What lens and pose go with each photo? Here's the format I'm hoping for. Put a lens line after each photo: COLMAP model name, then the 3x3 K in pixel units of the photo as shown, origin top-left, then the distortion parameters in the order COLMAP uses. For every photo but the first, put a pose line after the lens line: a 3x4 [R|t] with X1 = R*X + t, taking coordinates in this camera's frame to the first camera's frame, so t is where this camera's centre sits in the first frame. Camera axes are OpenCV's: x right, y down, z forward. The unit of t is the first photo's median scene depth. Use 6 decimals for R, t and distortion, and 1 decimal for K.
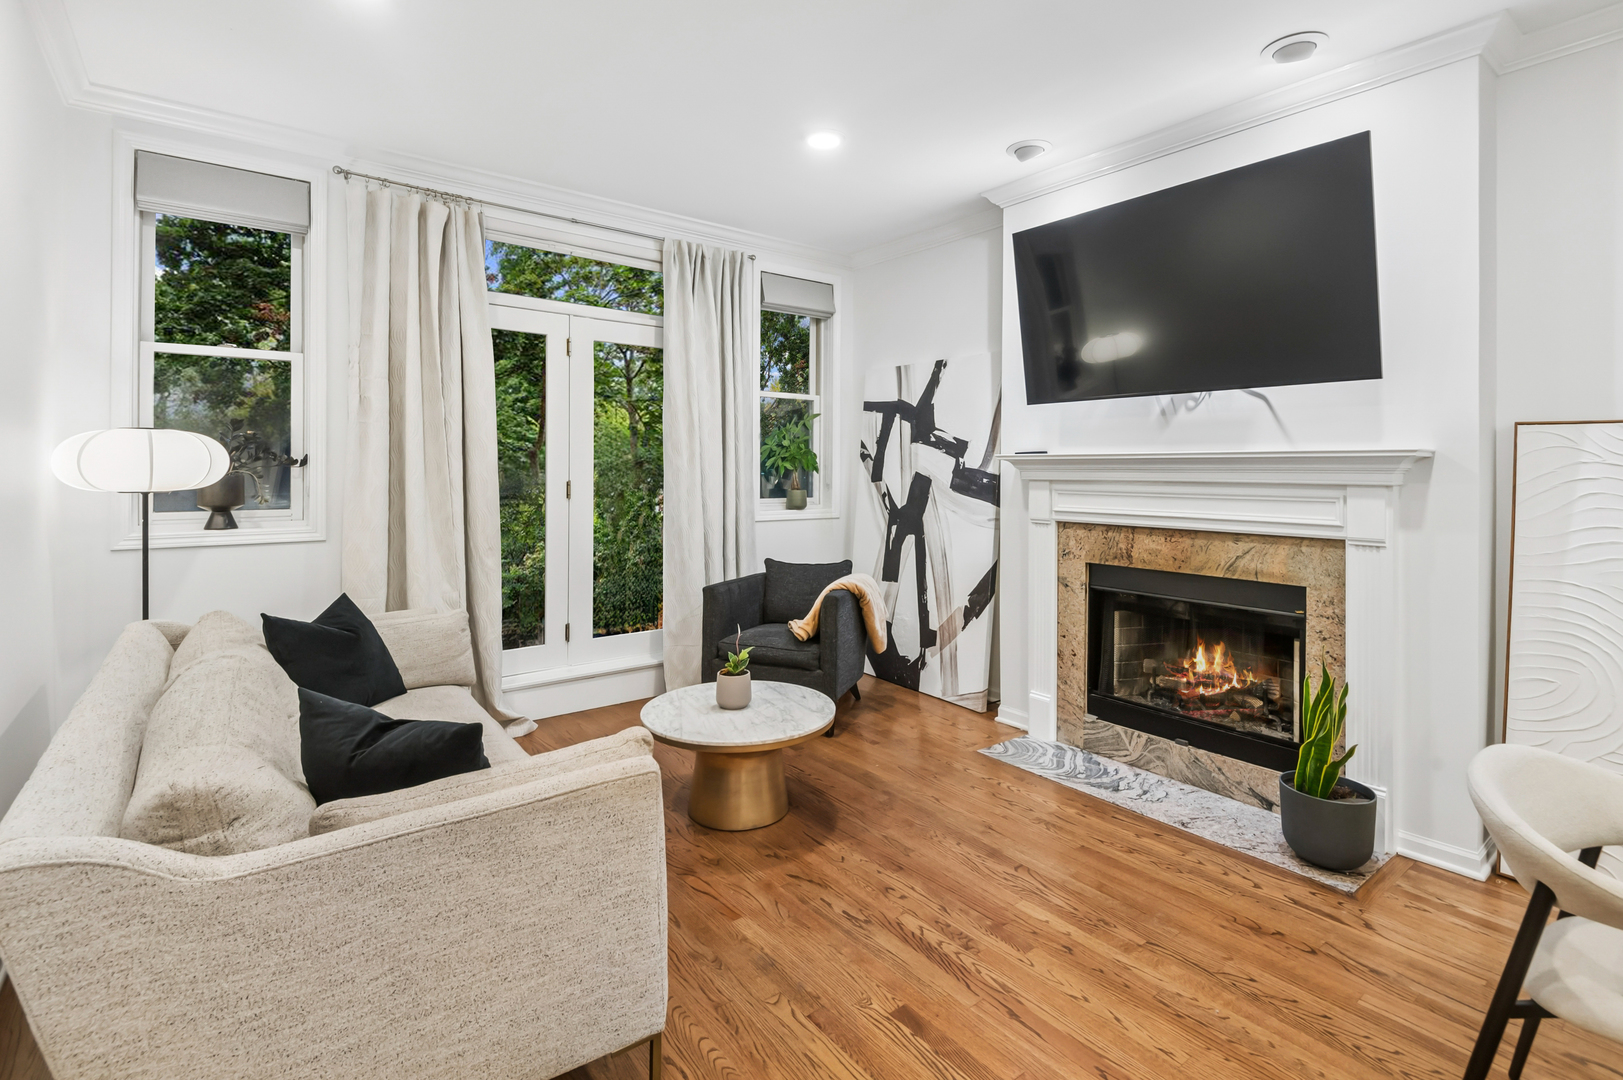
lens RADIAL K [[751.9, 0, 780.0], [0, 751.9, 459.2], [0, 0, 1]] dist [0.022056, -0.014017]
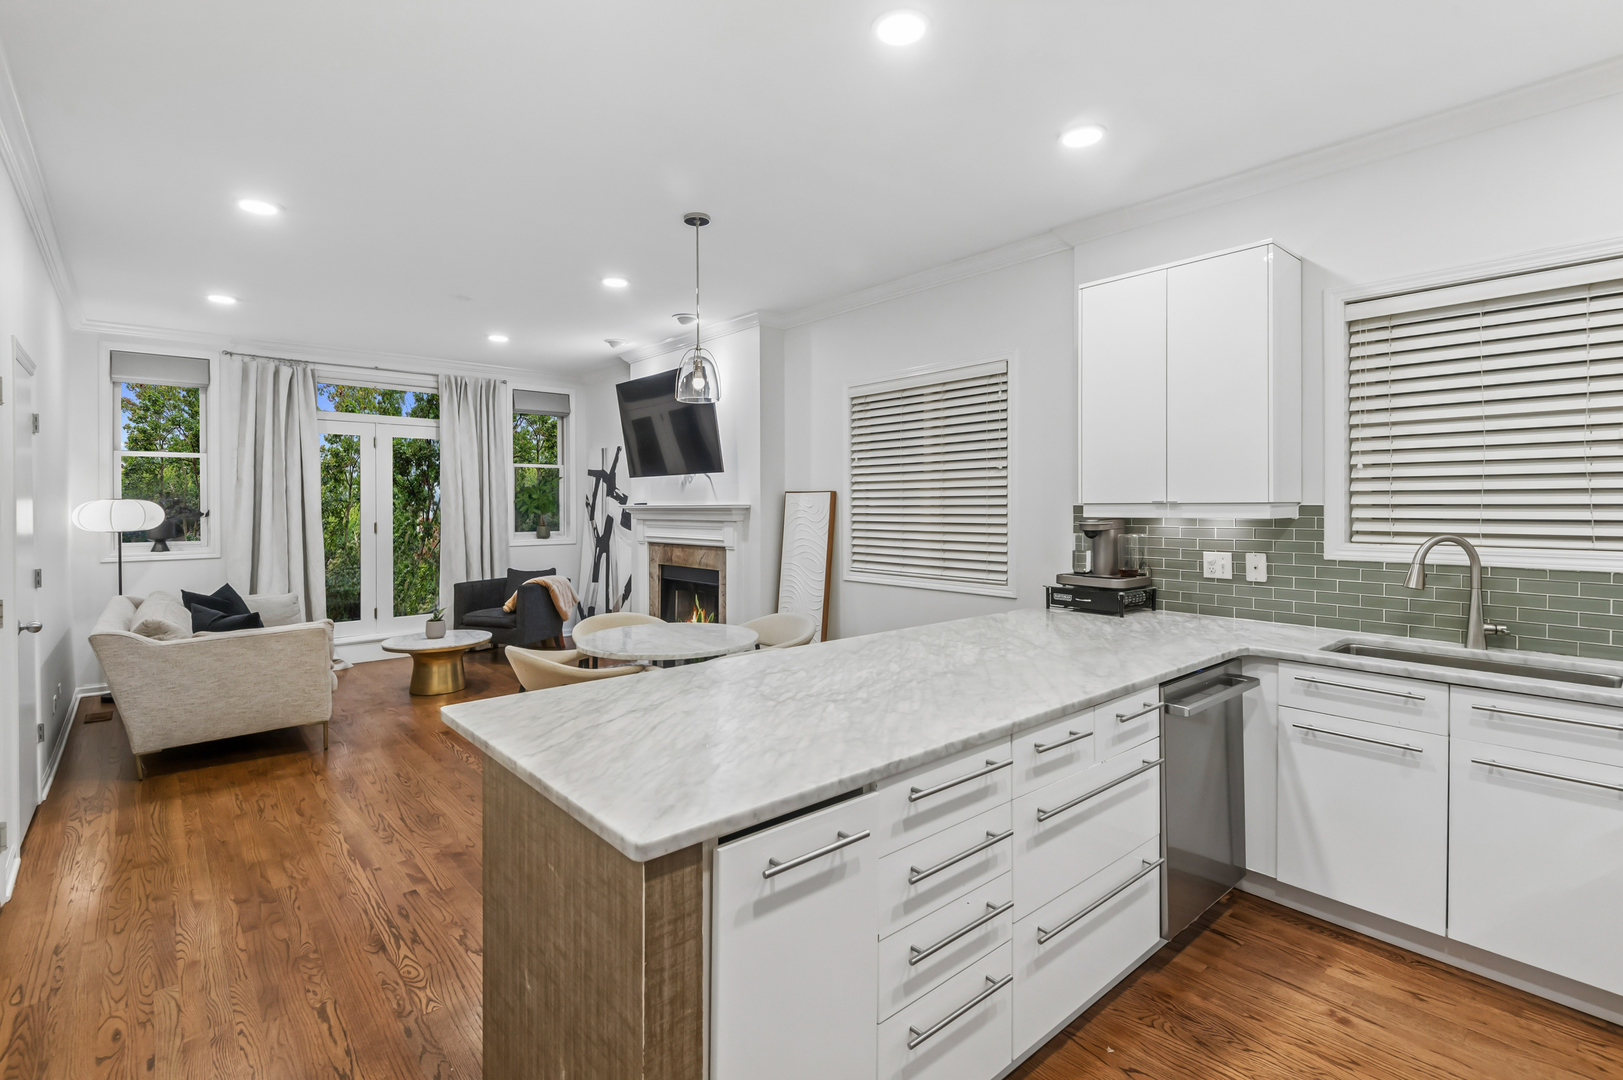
lens RADIAL K [[751.9, 0, 781.3], [0, 751.9, 496.8], [0, 0, 1]] dist [0.022056, -0.014017]
pose [[0.998630, -0.010618, 0.051248, 0.630218], [0.010457, 0.999939, 0.003415, -0.029826], [-0.051281, -0.002875, 0.998680, -0.854713]]
